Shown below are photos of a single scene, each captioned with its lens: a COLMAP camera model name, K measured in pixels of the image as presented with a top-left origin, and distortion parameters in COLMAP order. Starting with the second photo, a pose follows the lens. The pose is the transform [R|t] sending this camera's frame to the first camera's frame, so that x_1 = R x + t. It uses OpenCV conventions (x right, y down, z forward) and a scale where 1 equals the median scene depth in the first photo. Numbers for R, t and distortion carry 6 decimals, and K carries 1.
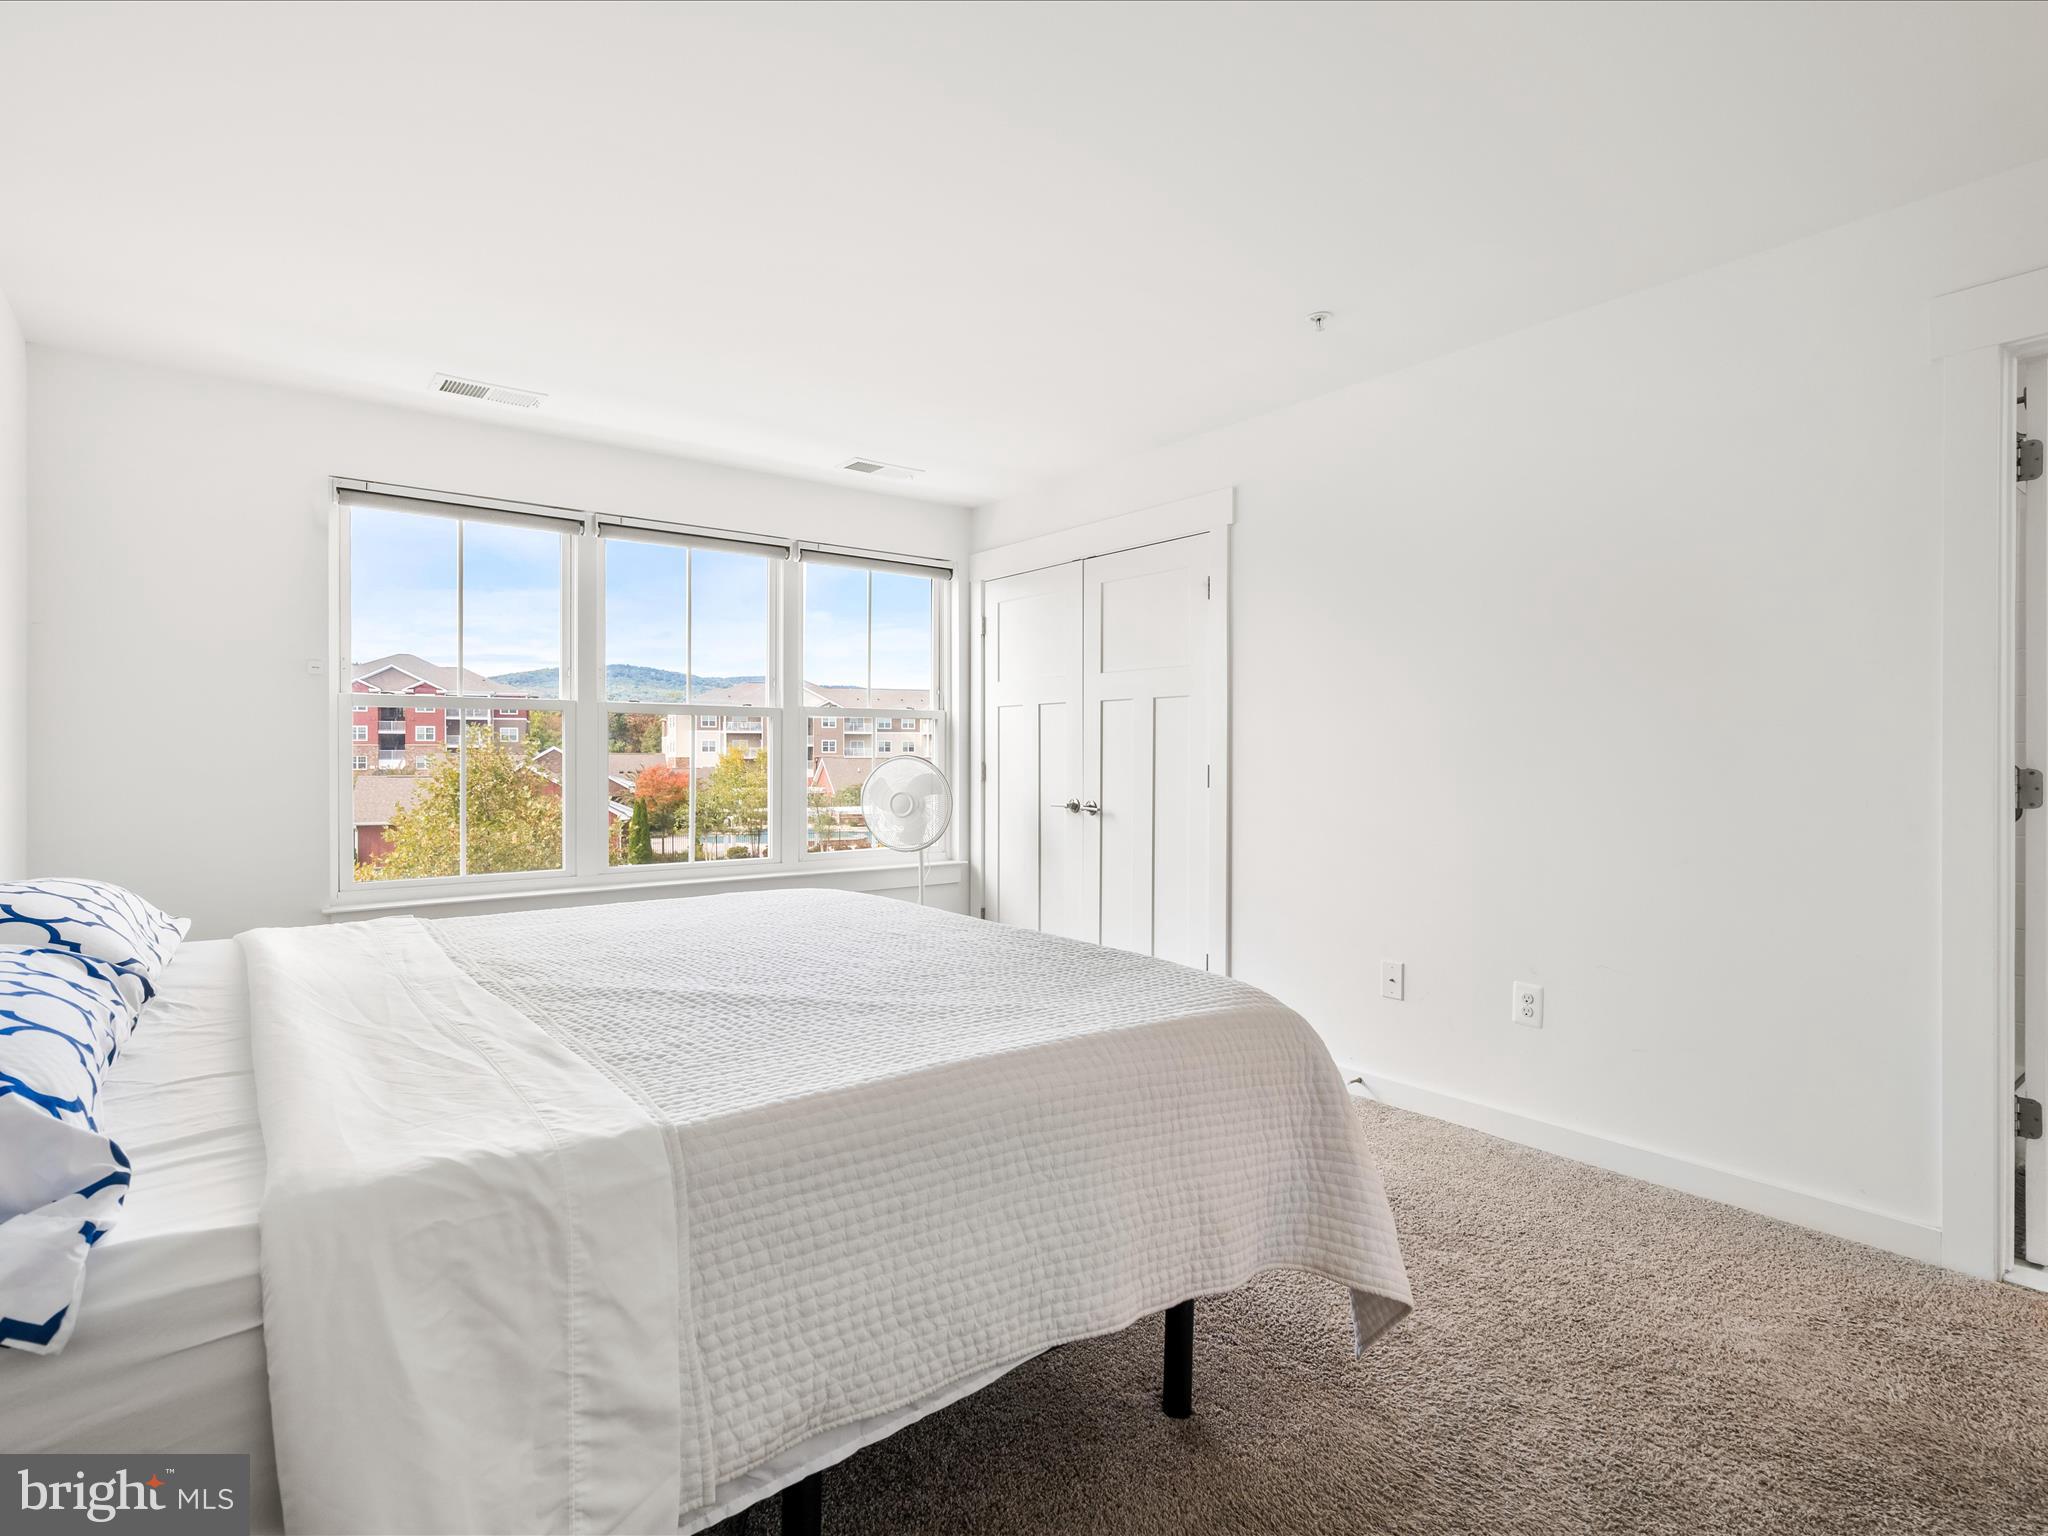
lens RADIAL K [[1052.7, 0, 1014.0], [0, 1052.7, 762.7], [0, 0, 1]] dist [-0.000139, -0.000195]
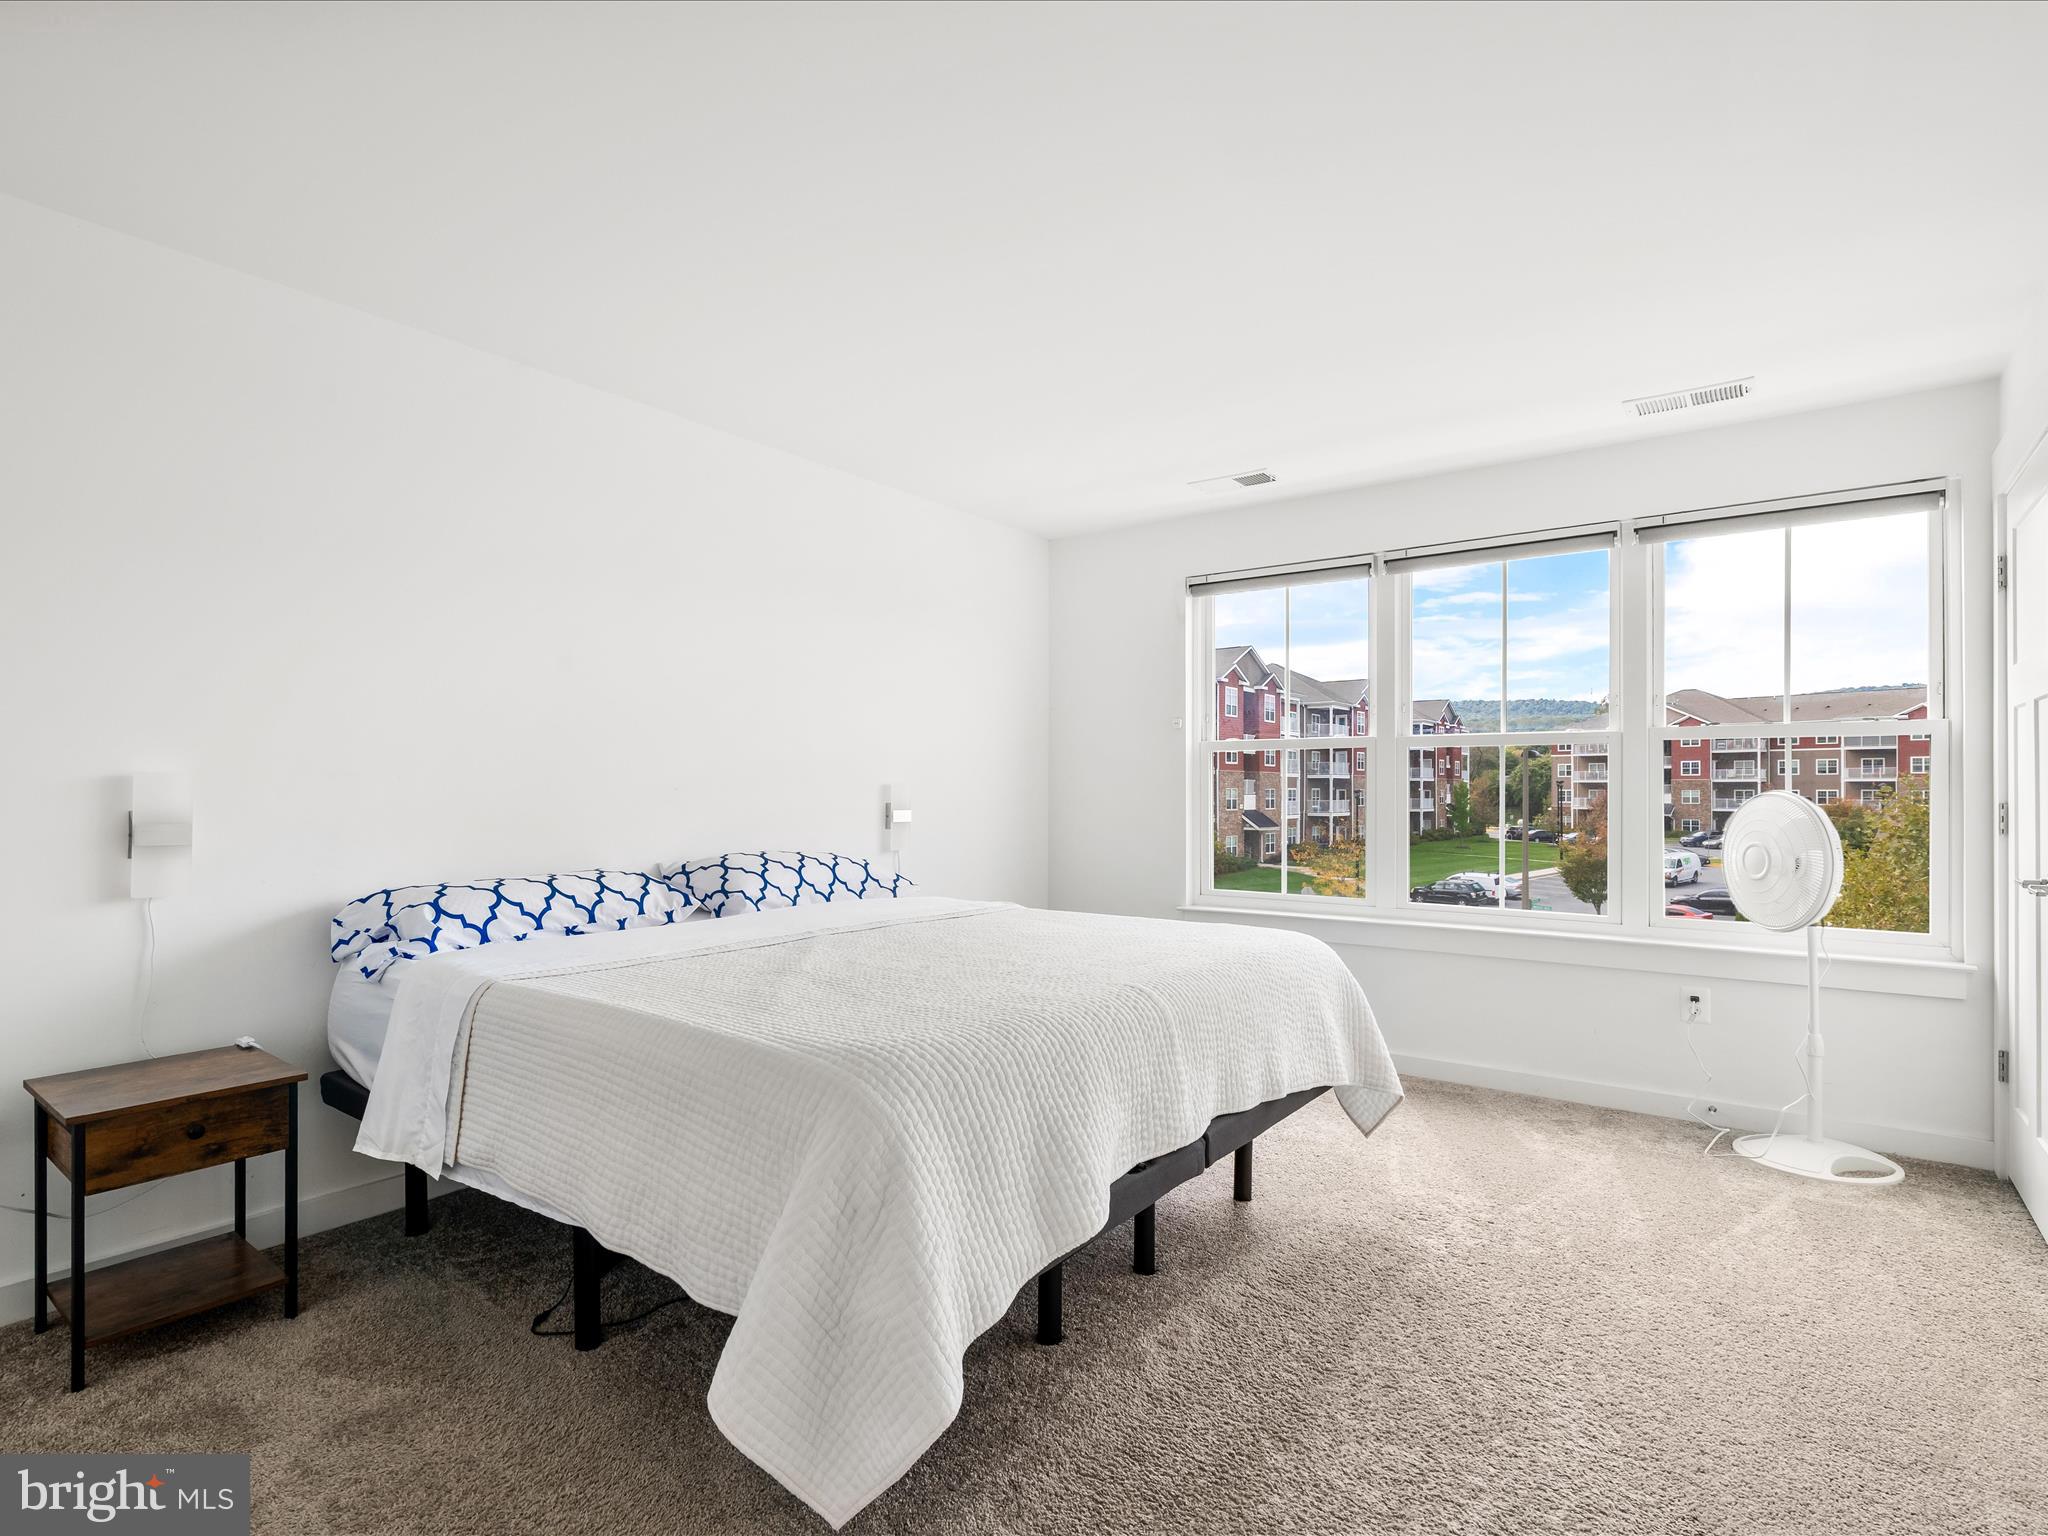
lens RADIAL K [[1052.7, 0, 1016.8], [0, 1052.7, 782.7], [0, 0, 1]] dist [-0.000139, -0.000195]
pose [[0.276556, -0.005946, -0.960979, 0.450649], [-0.007328, 0.999939, -0.008296, -0.002585], [0.960970, 0.009336, 0.276496, 0.354014]]
